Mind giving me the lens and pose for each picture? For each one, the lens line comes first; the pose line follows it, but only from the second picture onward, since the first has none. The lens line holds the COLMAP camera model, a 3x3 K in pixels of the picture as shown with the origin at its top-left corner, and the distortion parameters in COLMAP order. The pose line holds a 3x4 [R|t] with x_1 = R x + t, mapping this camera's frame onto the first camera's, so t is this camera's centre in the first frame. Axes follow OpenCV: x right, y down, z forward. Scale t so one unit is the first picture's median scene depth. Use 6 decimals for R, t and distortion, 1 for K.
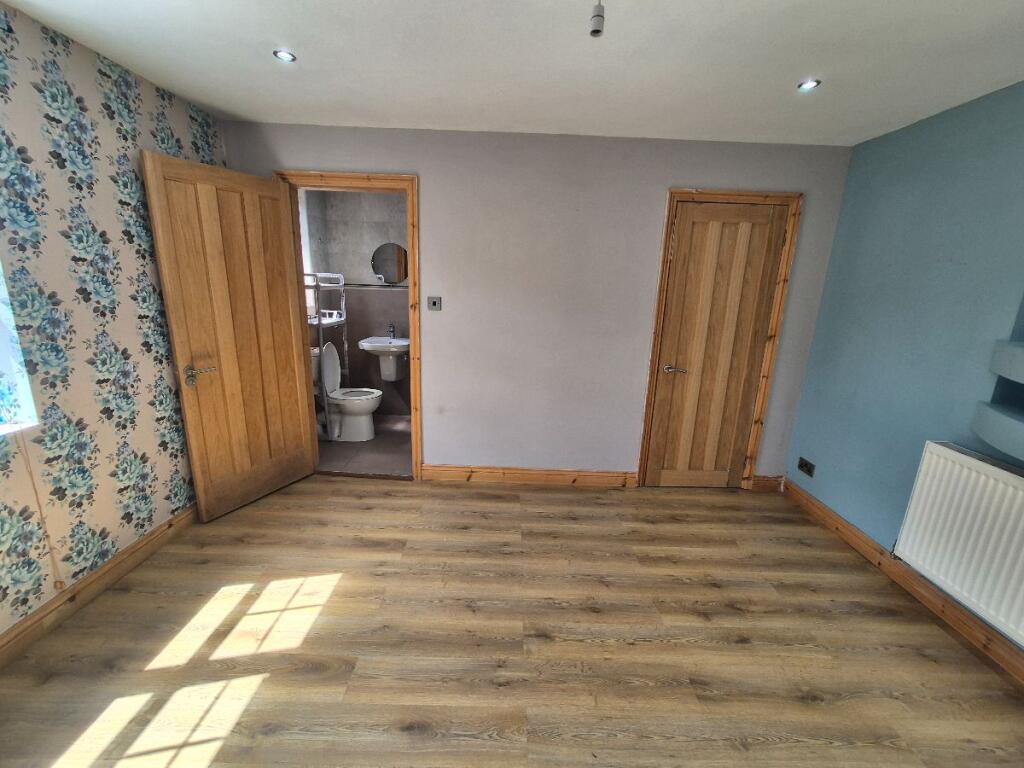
lens RADIAL K [[418.9, 0, 515.1], [0, 418.9, 385.4], [0, 0, 1]] dist [0.000834, 0.000019]
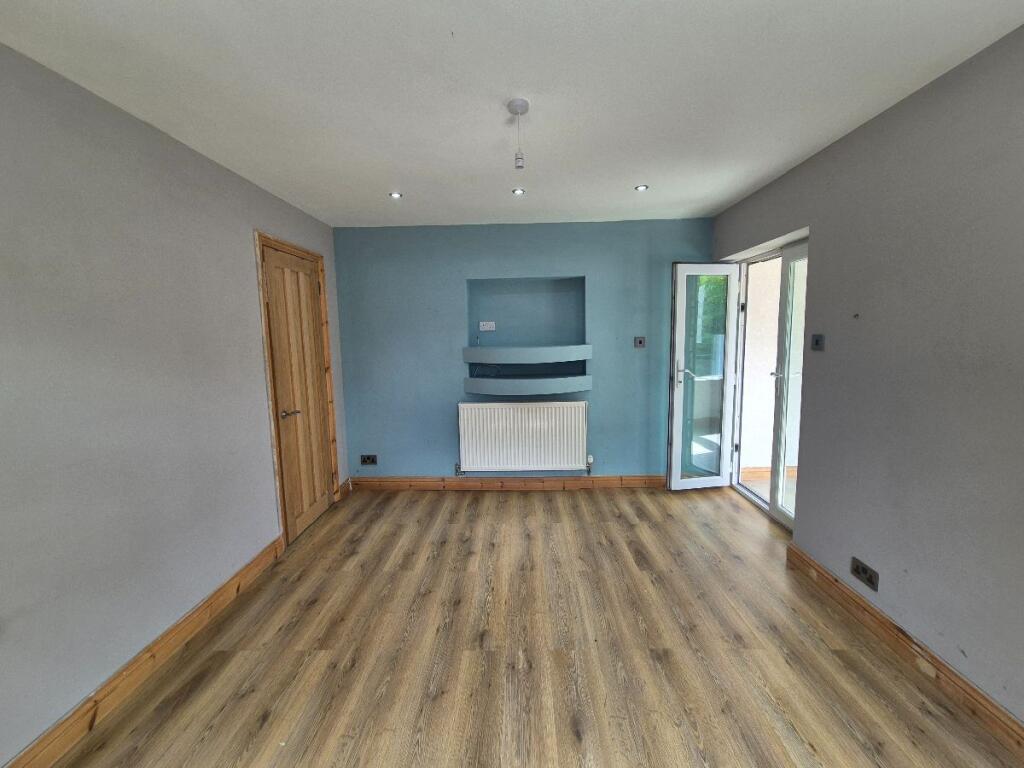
lens RADIAL K [[418.9, 0, 517.0], [0, 418.9, 381.4], [0, 0, 1]] dist [0.000834, 0.000019]
pose [[0.004585, -0.144333, 0.989519, -0.707375], [0.254983, 0.956989, 0.138407, -0.130986], [-0.966935, 0.251676, 0.041190, 0.534583]]
